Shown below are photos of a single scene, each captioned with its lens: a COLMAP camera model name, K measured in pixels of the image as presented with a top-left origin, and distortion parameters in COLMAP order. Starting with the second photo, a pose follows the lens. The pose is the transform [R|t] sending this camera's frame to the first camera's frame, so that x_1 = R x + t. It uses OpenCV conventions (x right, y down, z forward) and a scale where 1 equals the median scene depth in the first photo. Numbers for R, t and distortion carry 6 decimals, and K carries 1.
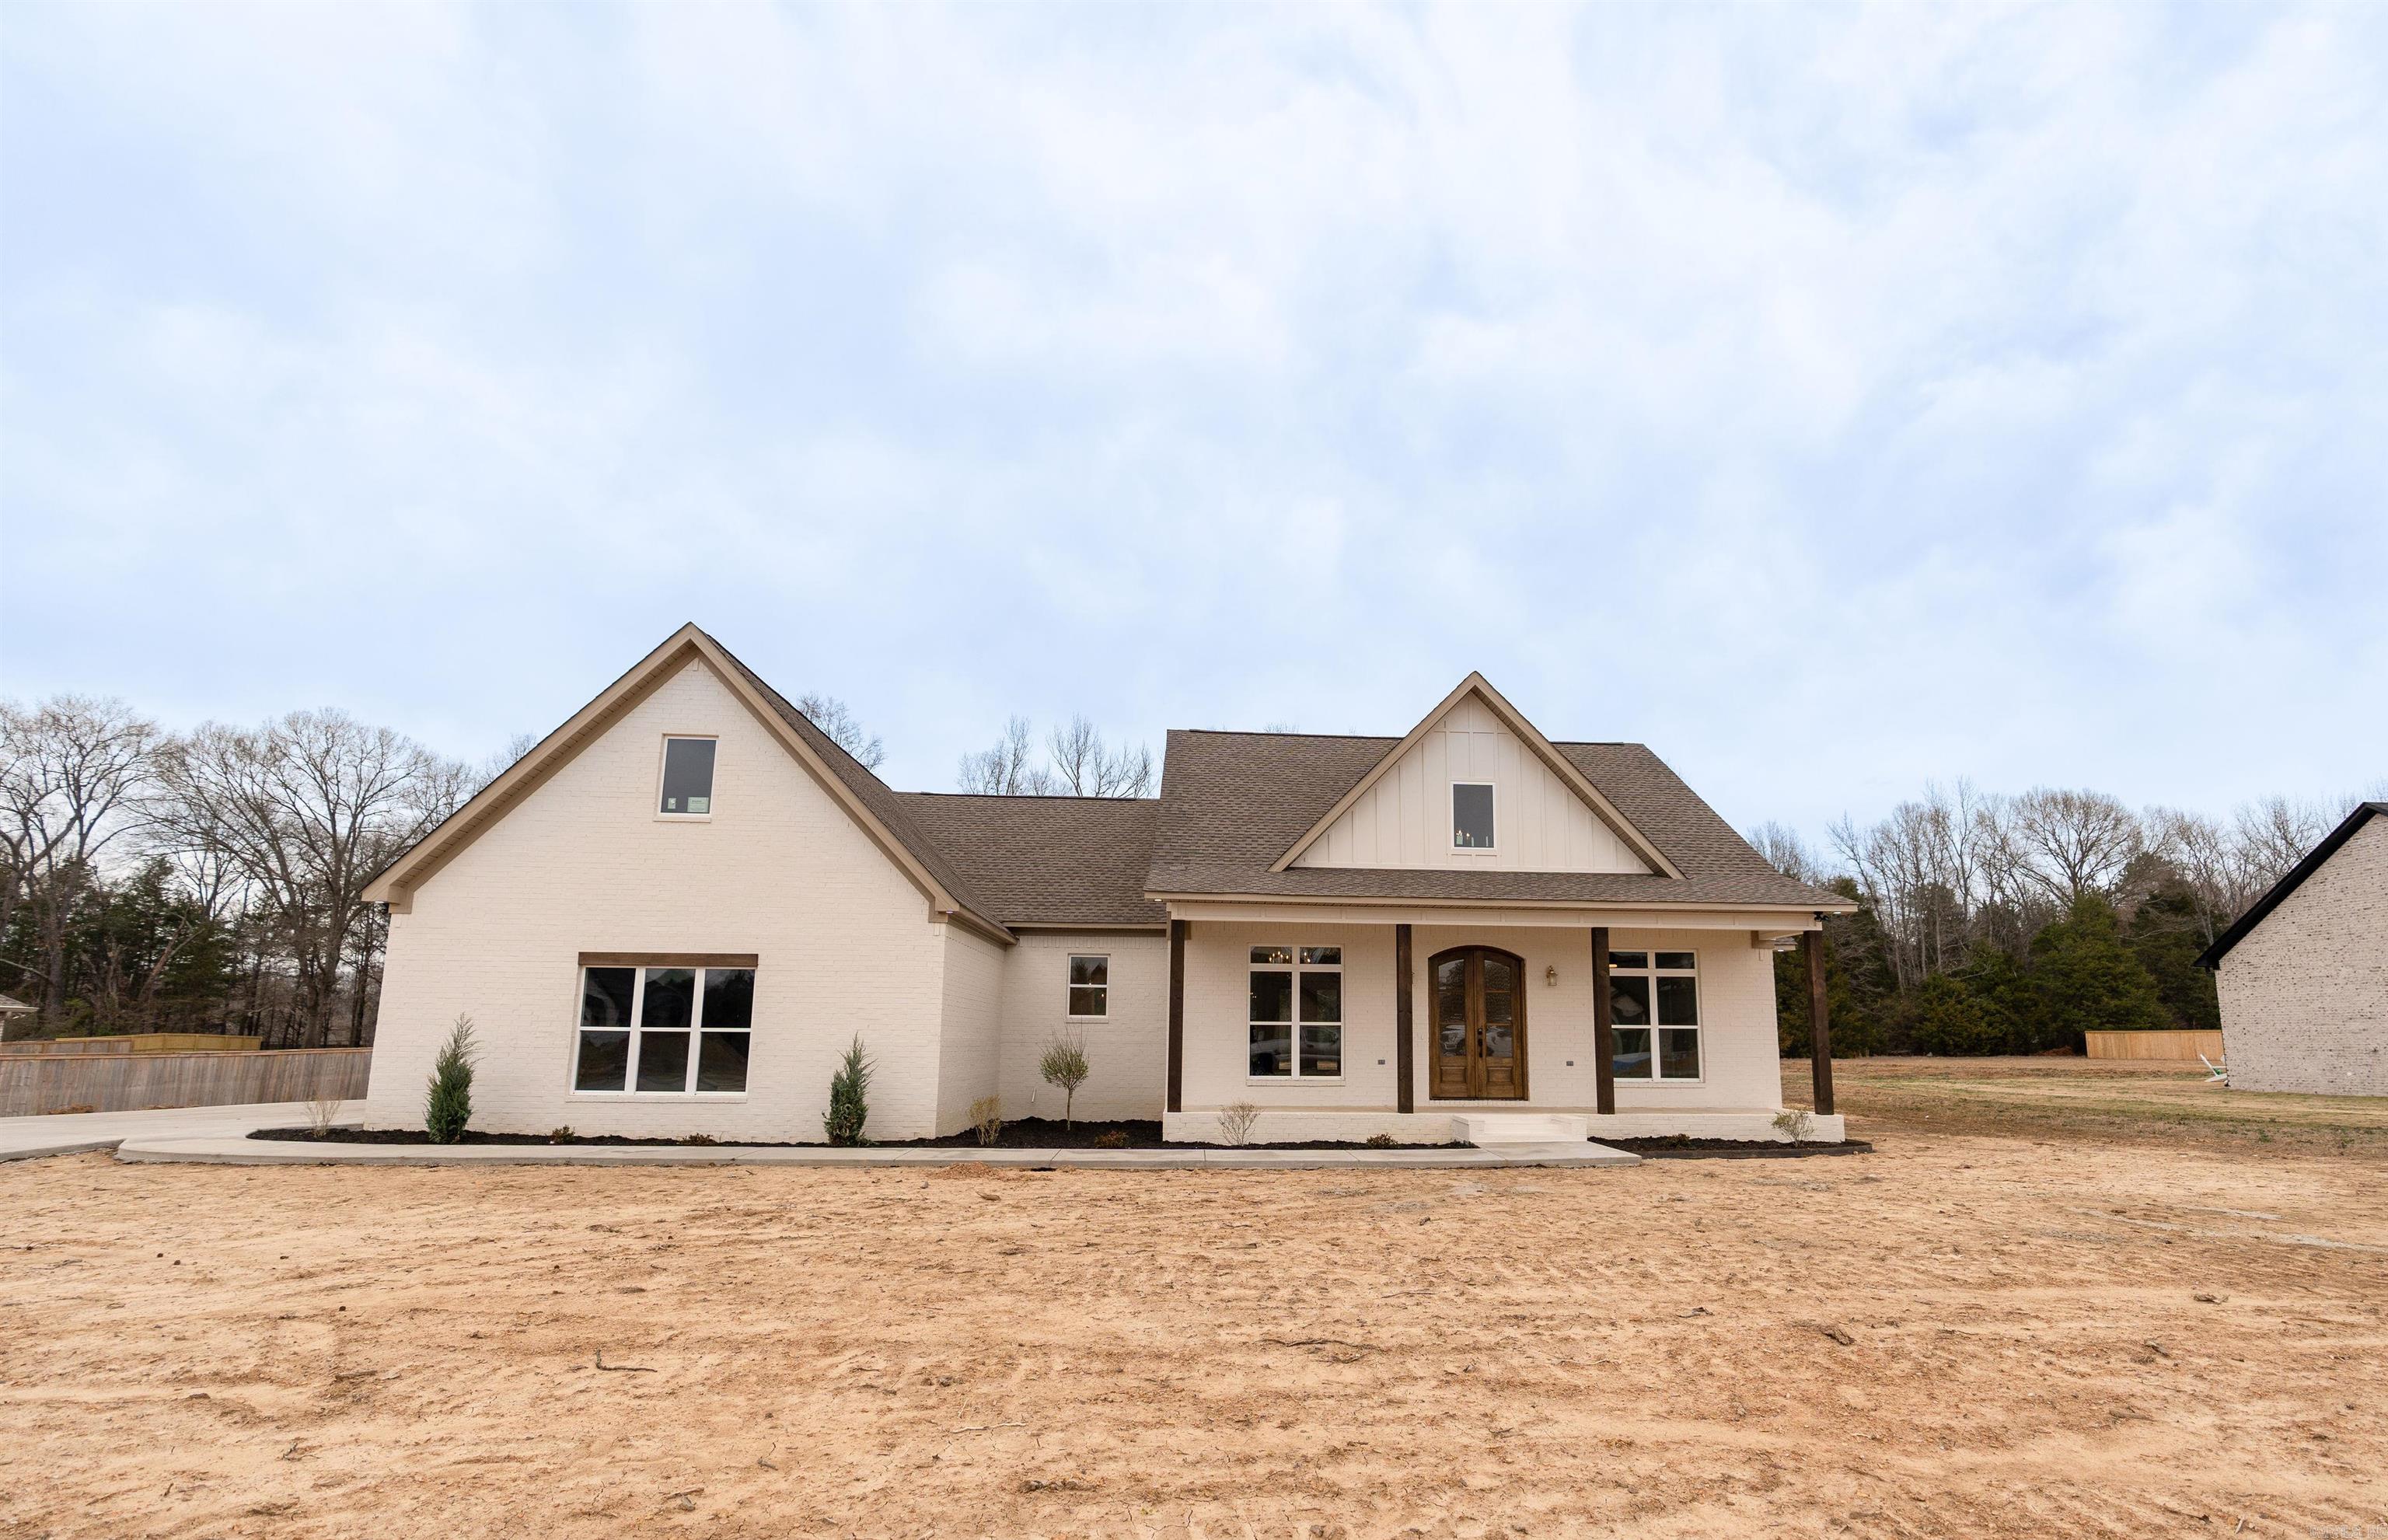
lens RADIAL K [[1164.7, 0, 1260.8], [0, 1164.7, 868.7], [0, 0, 1]] dist [-0.003813, 0.000566]
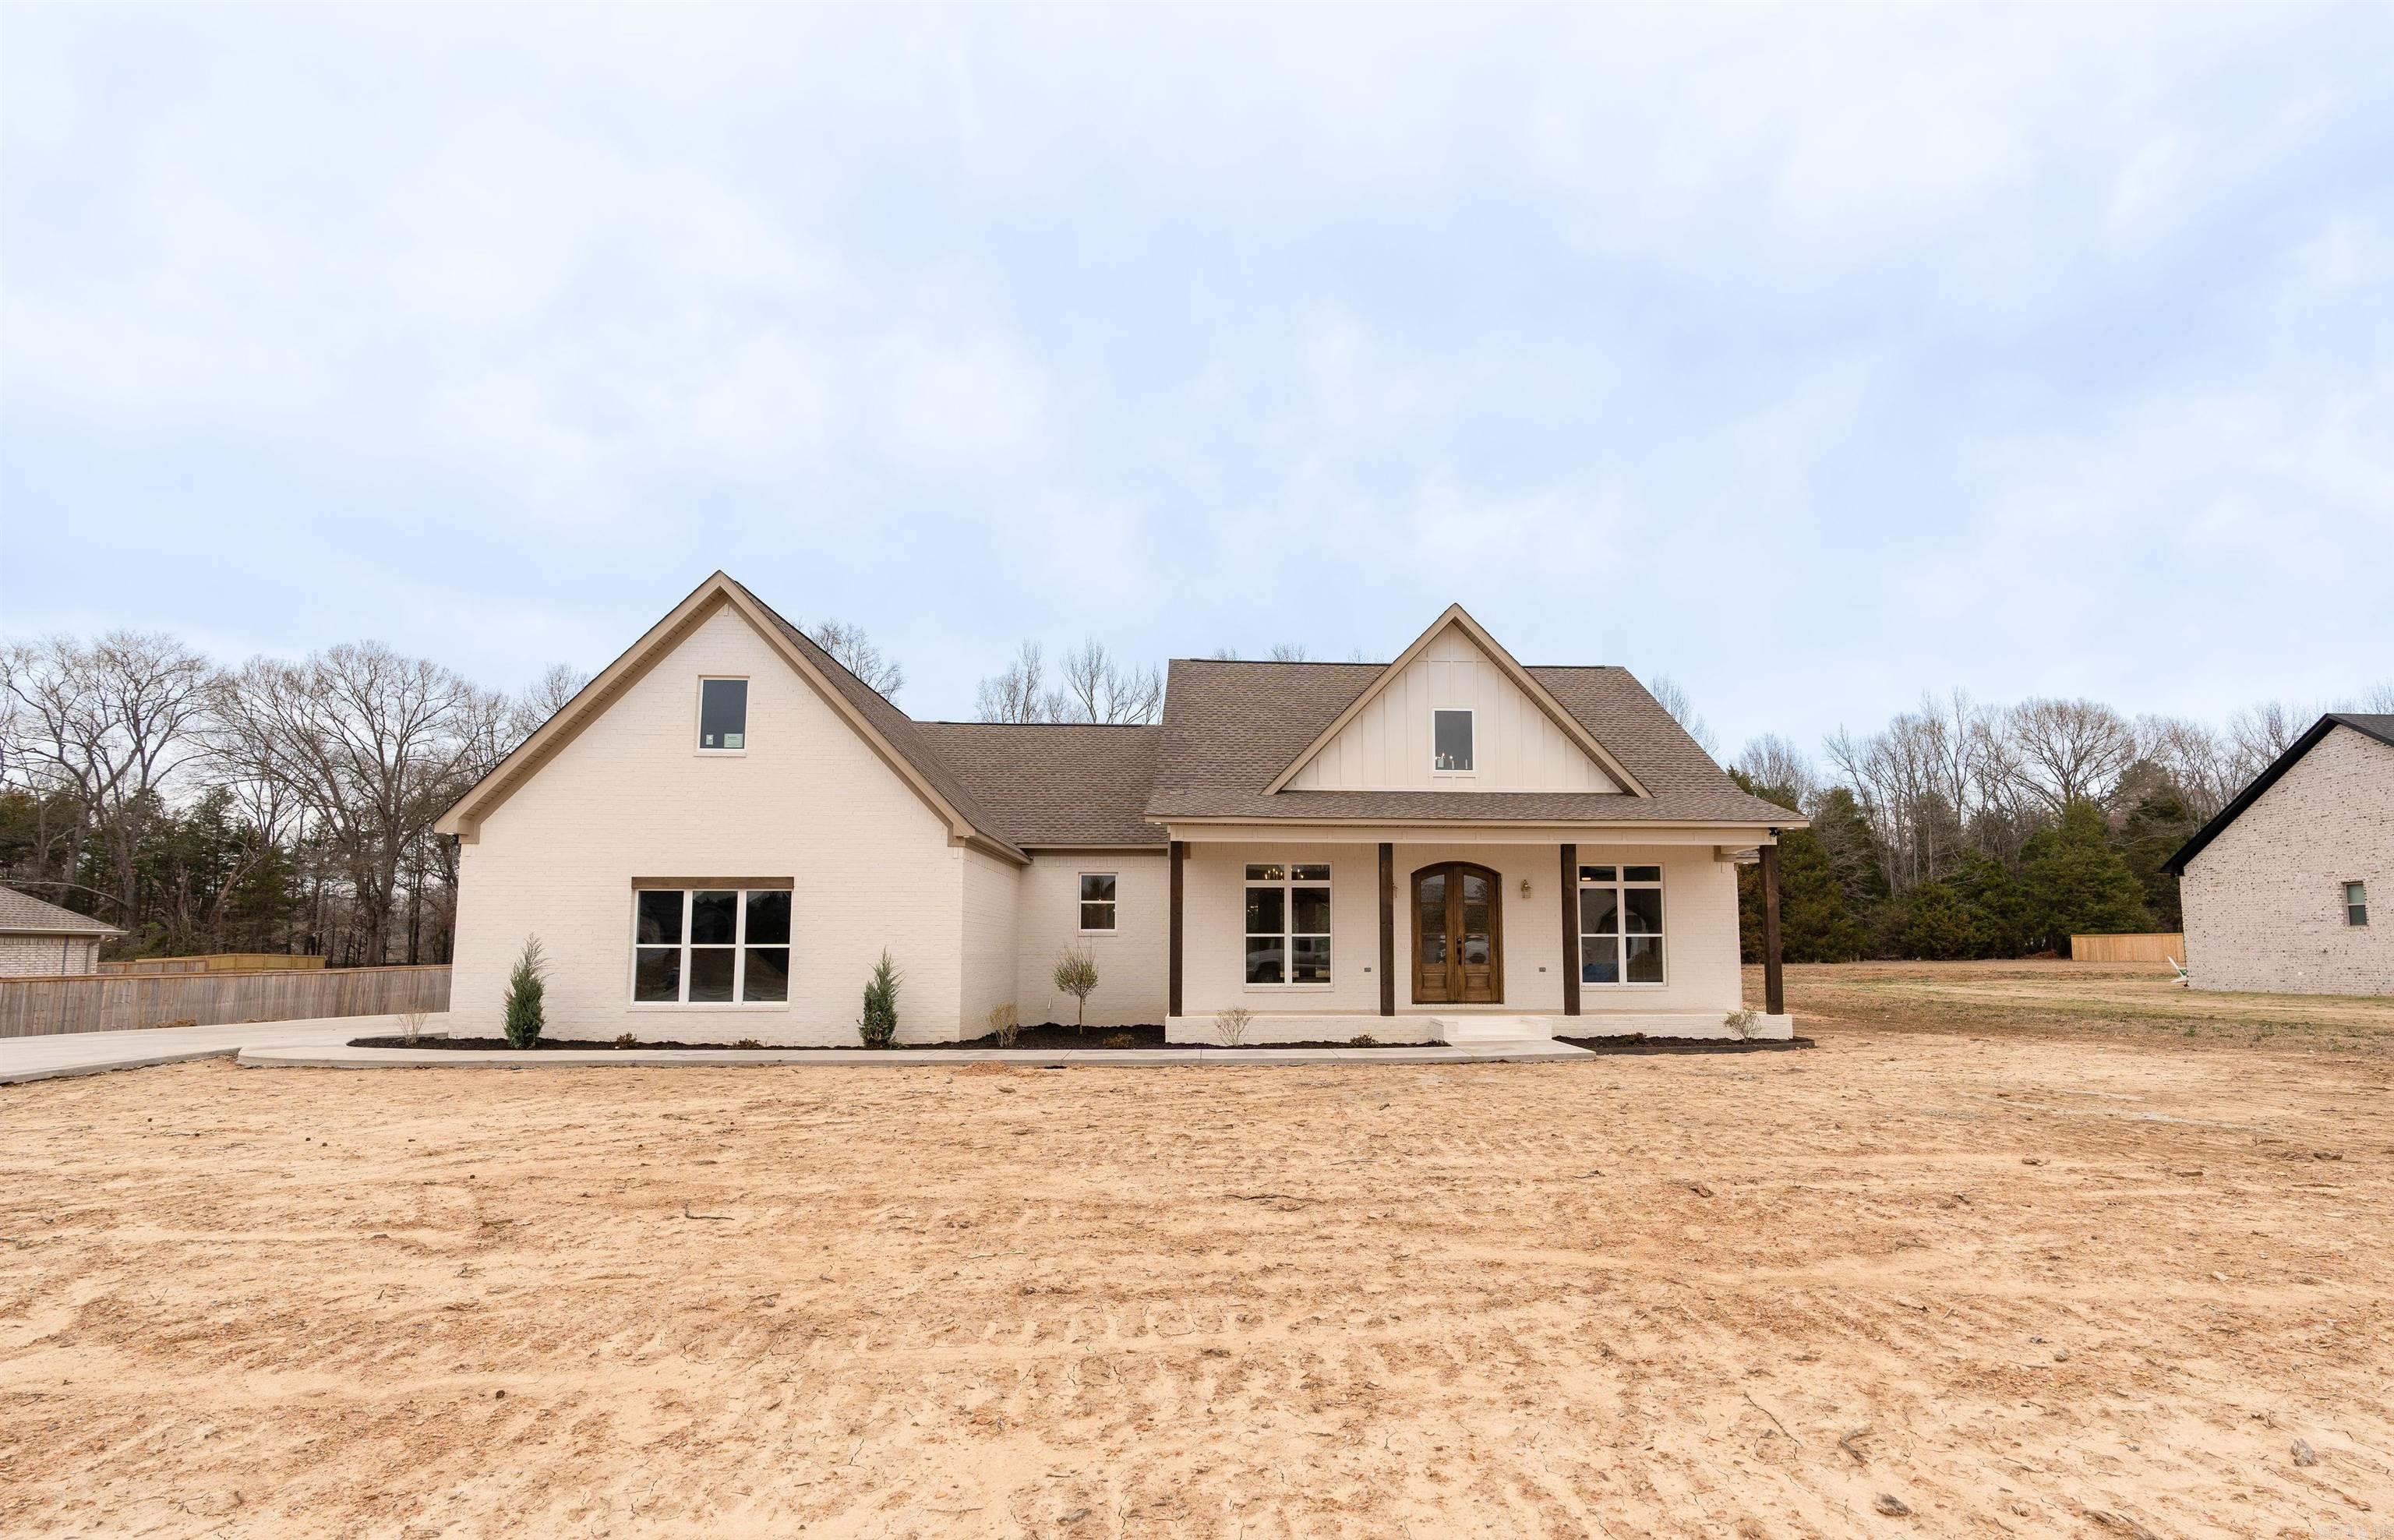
lens RADIAL K [[1141.3, 0, 1258.0], [0, 1141.3, 858.5], [0, 0, 1]] dist [-0.002966, -0.000443]
pose [[0.999819, -0.010180, -0.016069, 0.019380], [0.011213, 0.997787, 0.065542, -0.008145], [0.015366, -0.065711, 0.997720, -0.054740]]
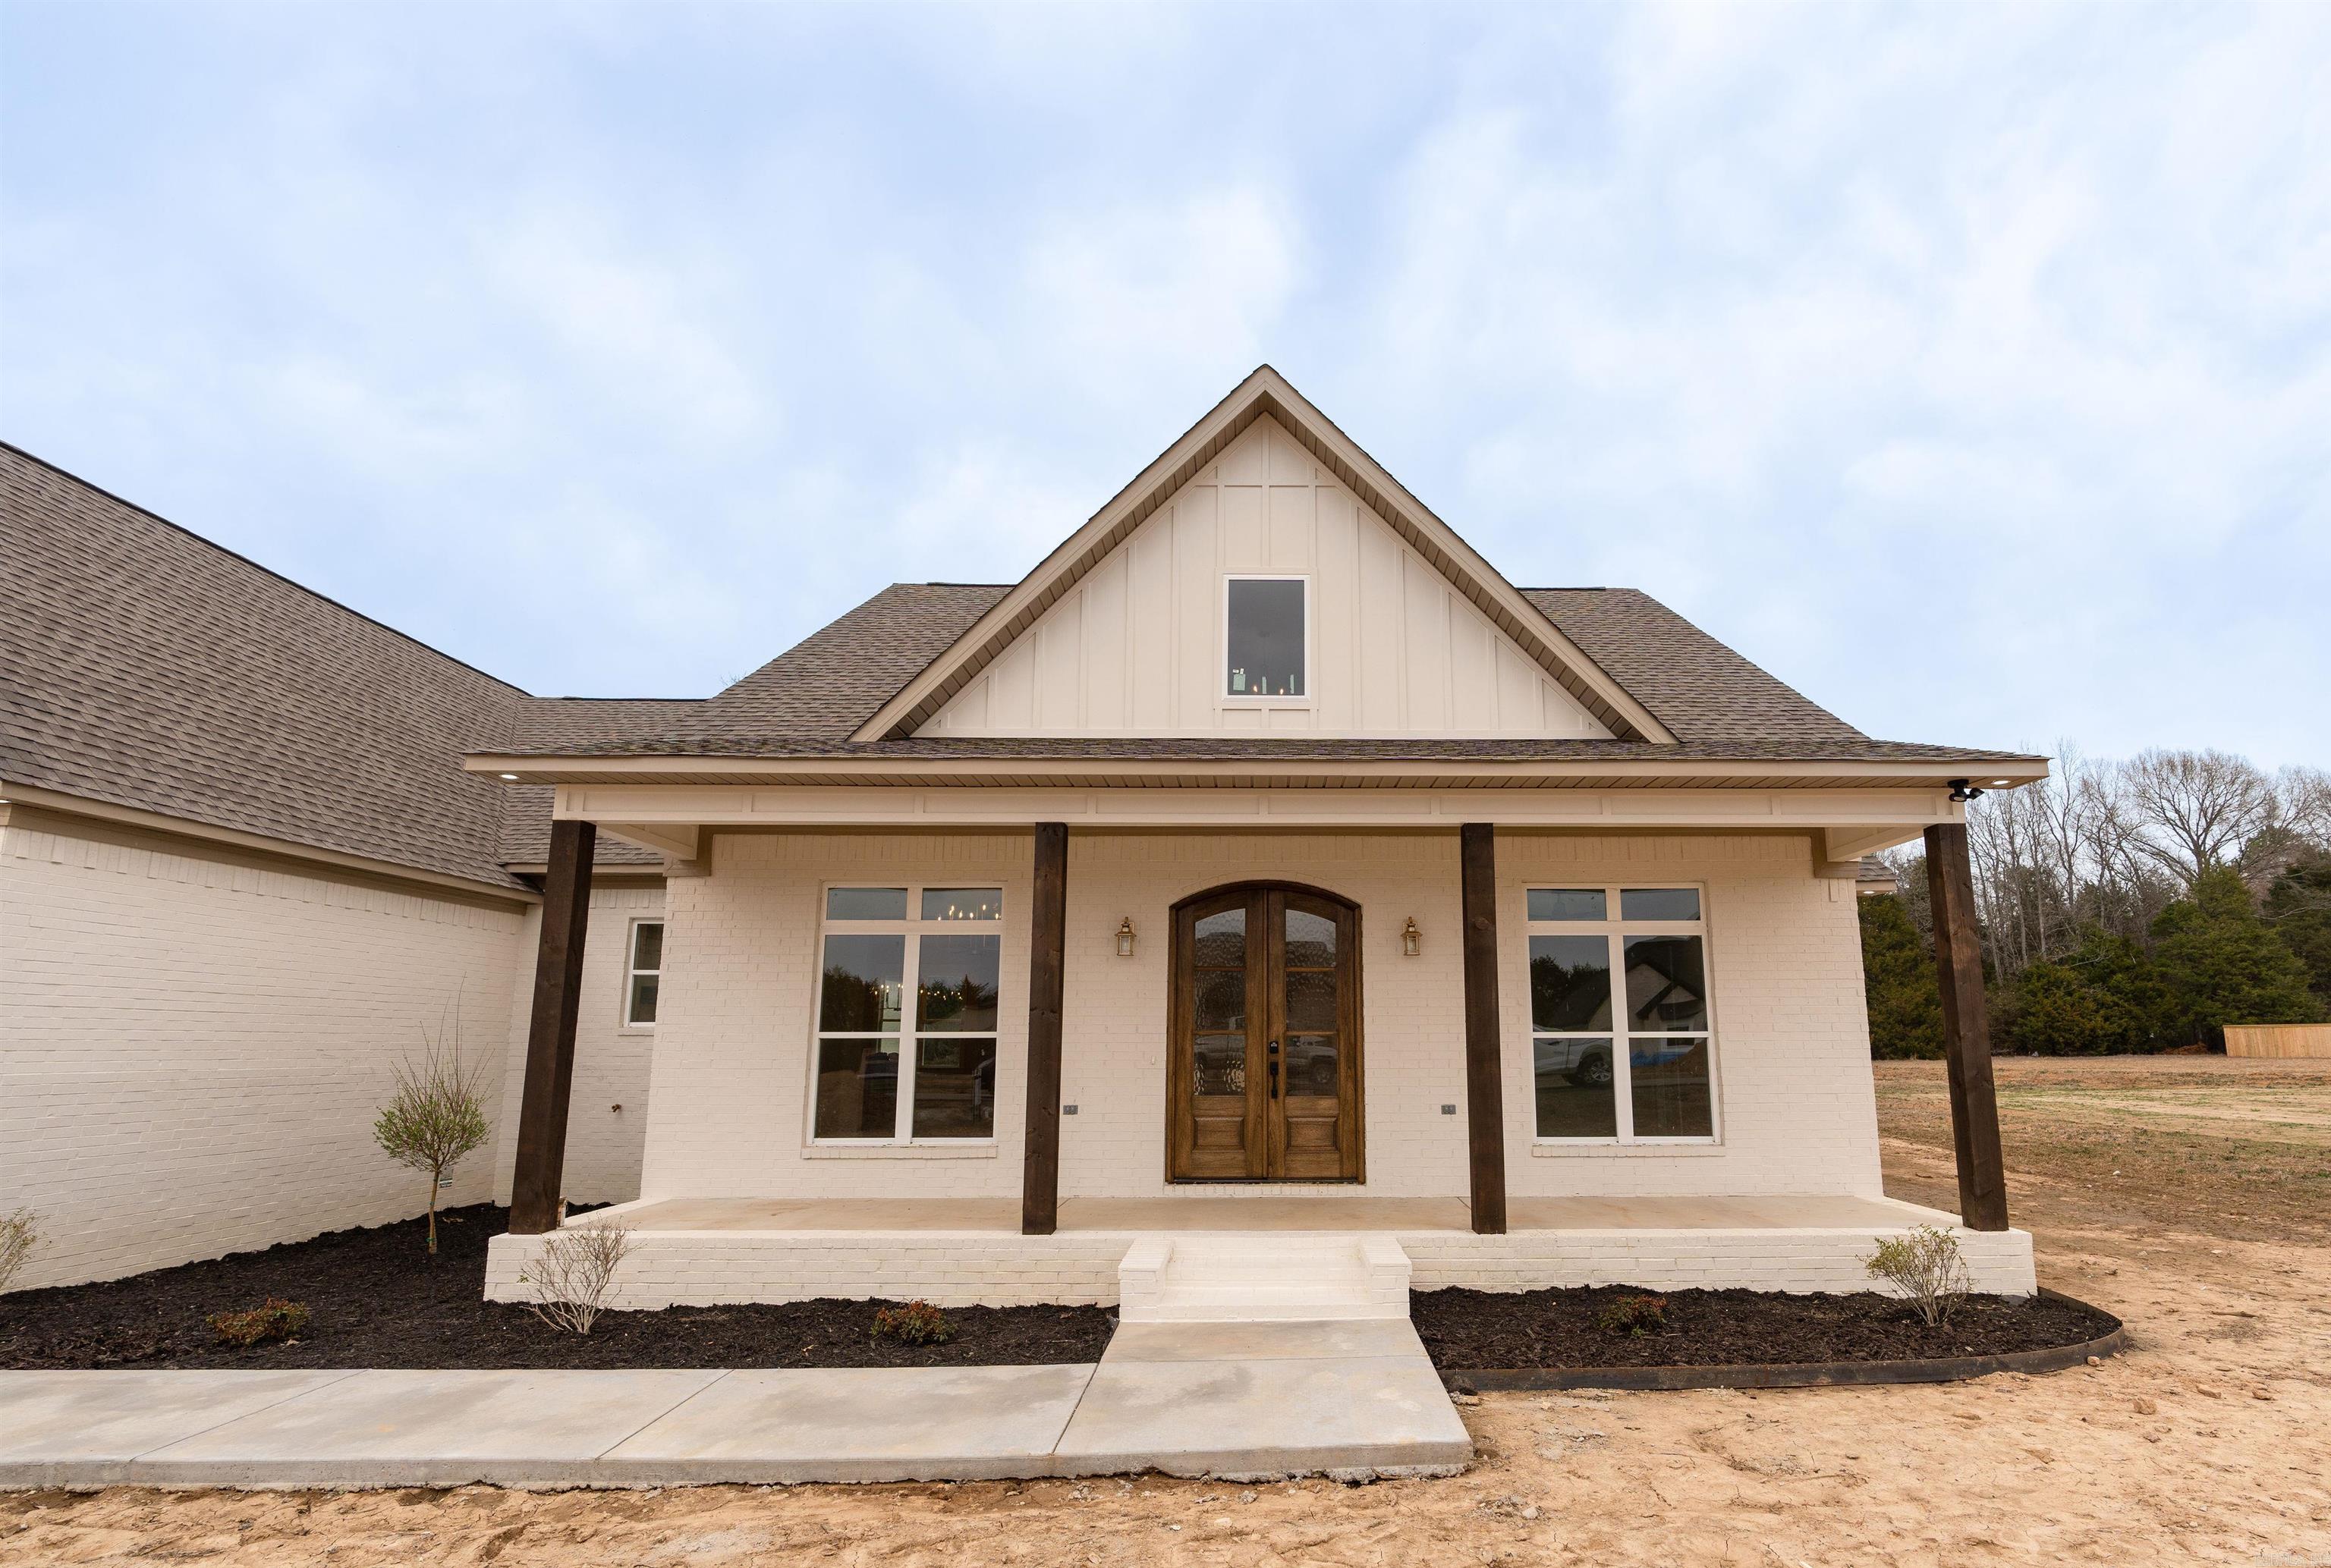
lens RADIAL K [[1101.5, 0, 1278.6], [0, 1101.5, 861.7], [0, 0, 1]] dist [-0.001576, -0.000366]
pose [[0.998067, -0.018776, -0.059236, 0.222336], [0.017915, 0.999726, -0.015046, 0.065894], [0.059502, 0.013956, 0.998131, 0.519011]]
